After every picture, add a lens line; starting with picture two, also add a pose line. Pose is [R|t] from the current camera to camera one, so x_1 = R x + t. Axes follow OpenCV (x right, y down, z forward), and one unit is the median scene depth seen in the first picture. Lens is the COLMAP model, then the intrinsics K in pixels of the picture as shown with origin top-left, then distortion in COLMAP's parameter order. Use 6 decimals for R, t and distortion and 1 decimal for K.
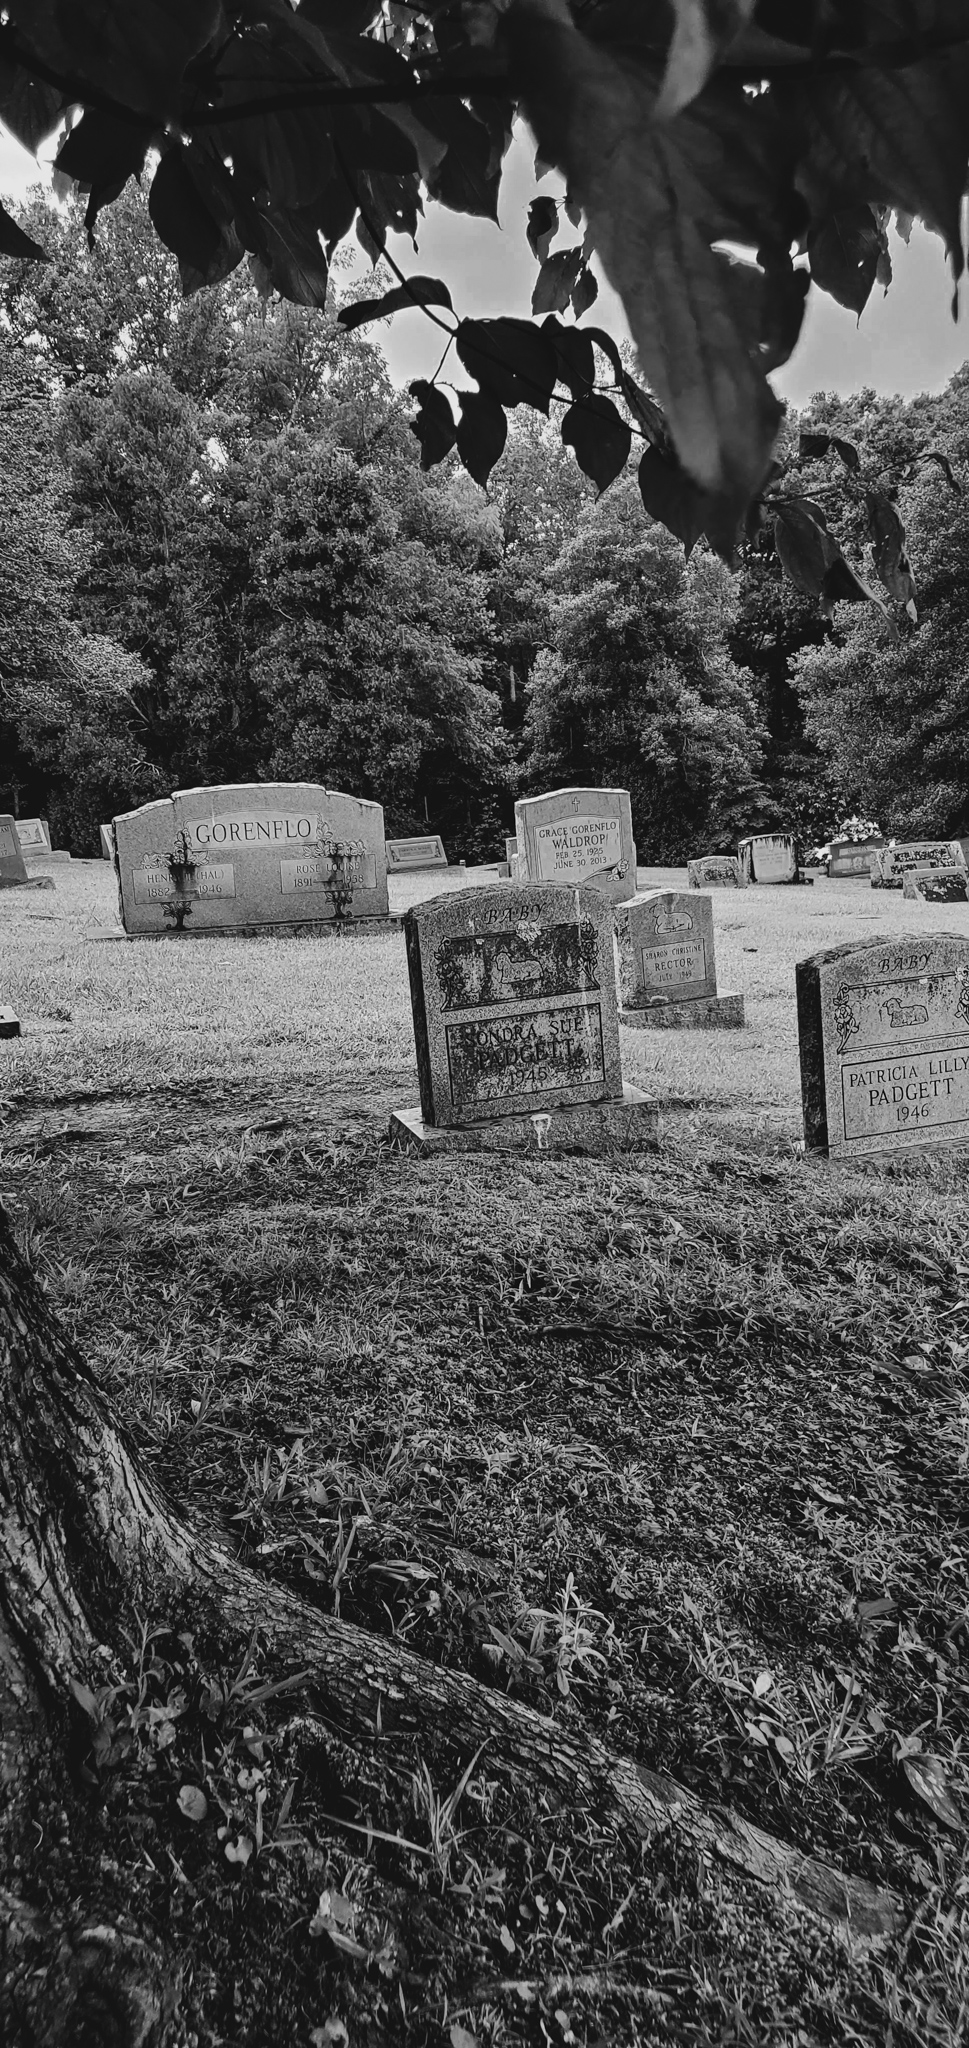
lens RADIAL K [[1658.1, 0, 445.5], [0, 1658.1, 982.9], [0, 0, 1]] dist [0.166529, -0.377513]
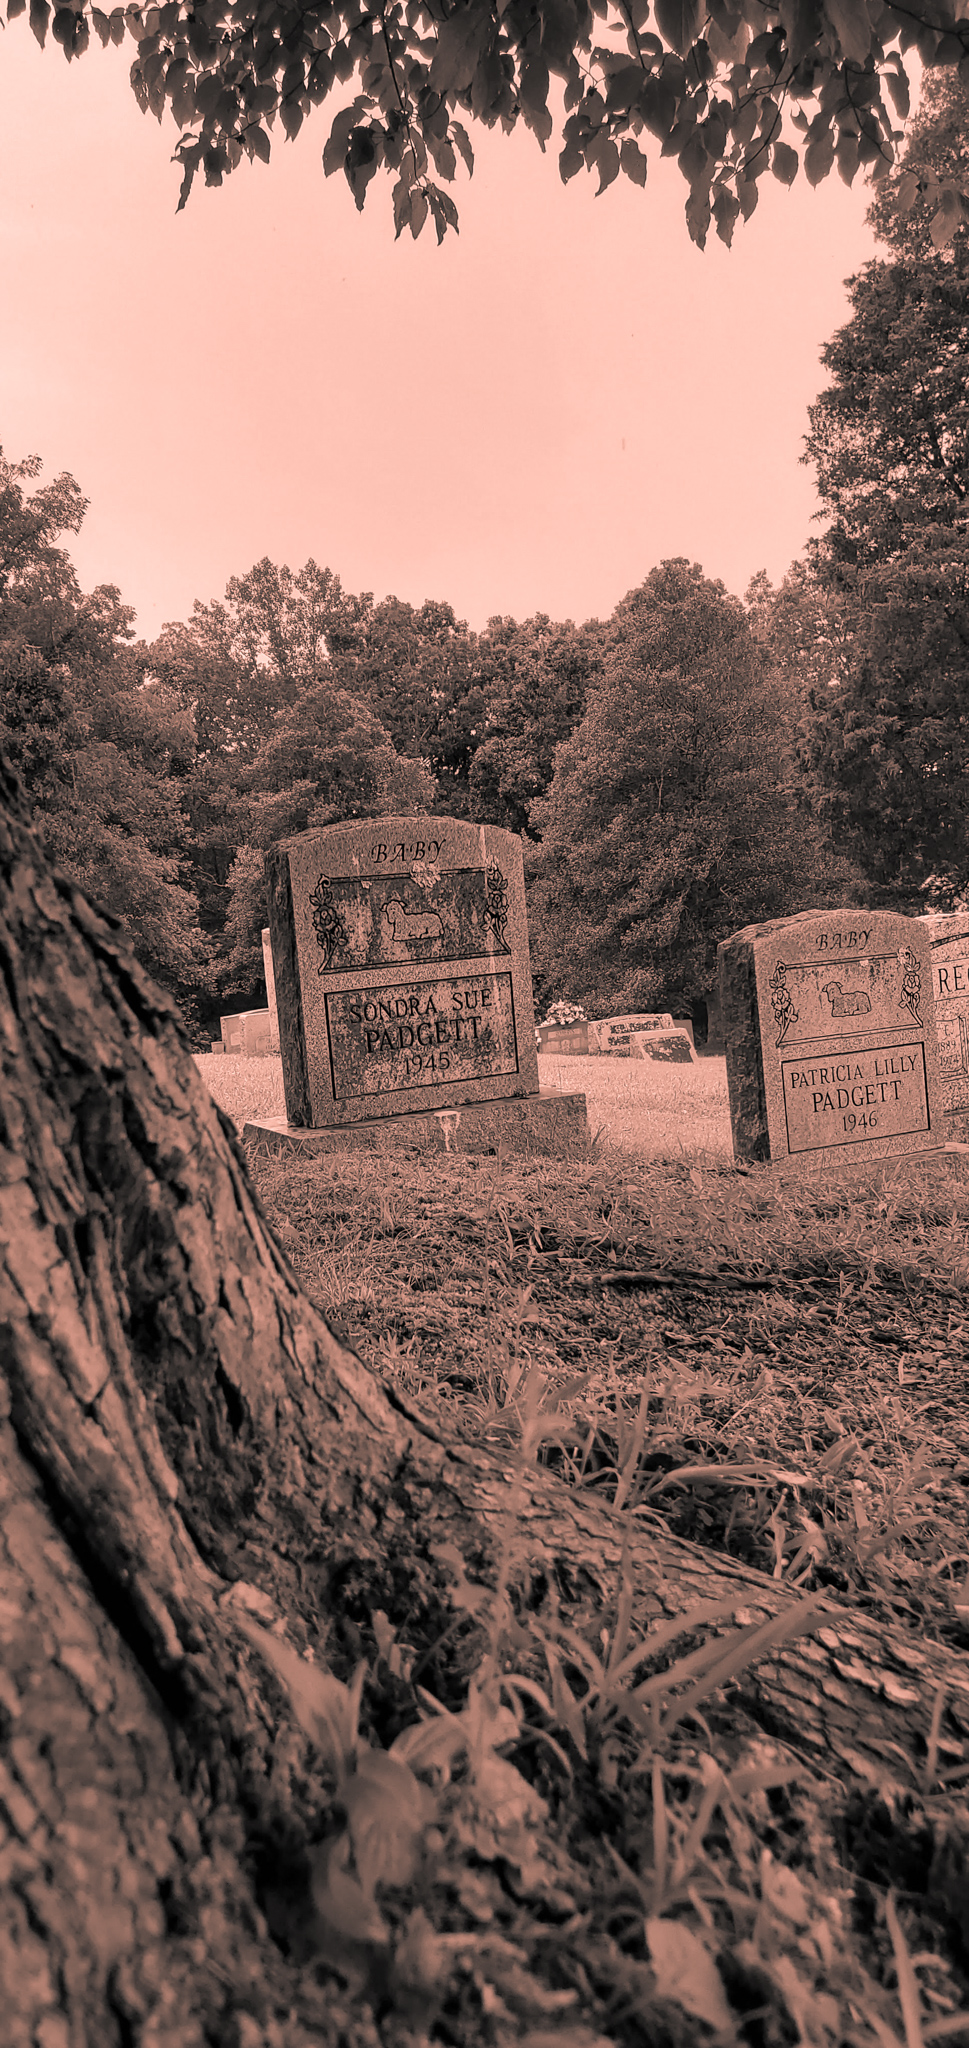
lens RADIAL K [[1658.1, 0, 445.5], [0, 1658.1, 982.9], [0, 0, 1]] dist [0.166529, -0.377513]
pose [[0.982392, -0.009626, 0.186585, -0.080037], [0.034055, 0.991167, -0.128169, 0.110088], [-0.183703, 0.132267, 0.974042, 0.218575]]
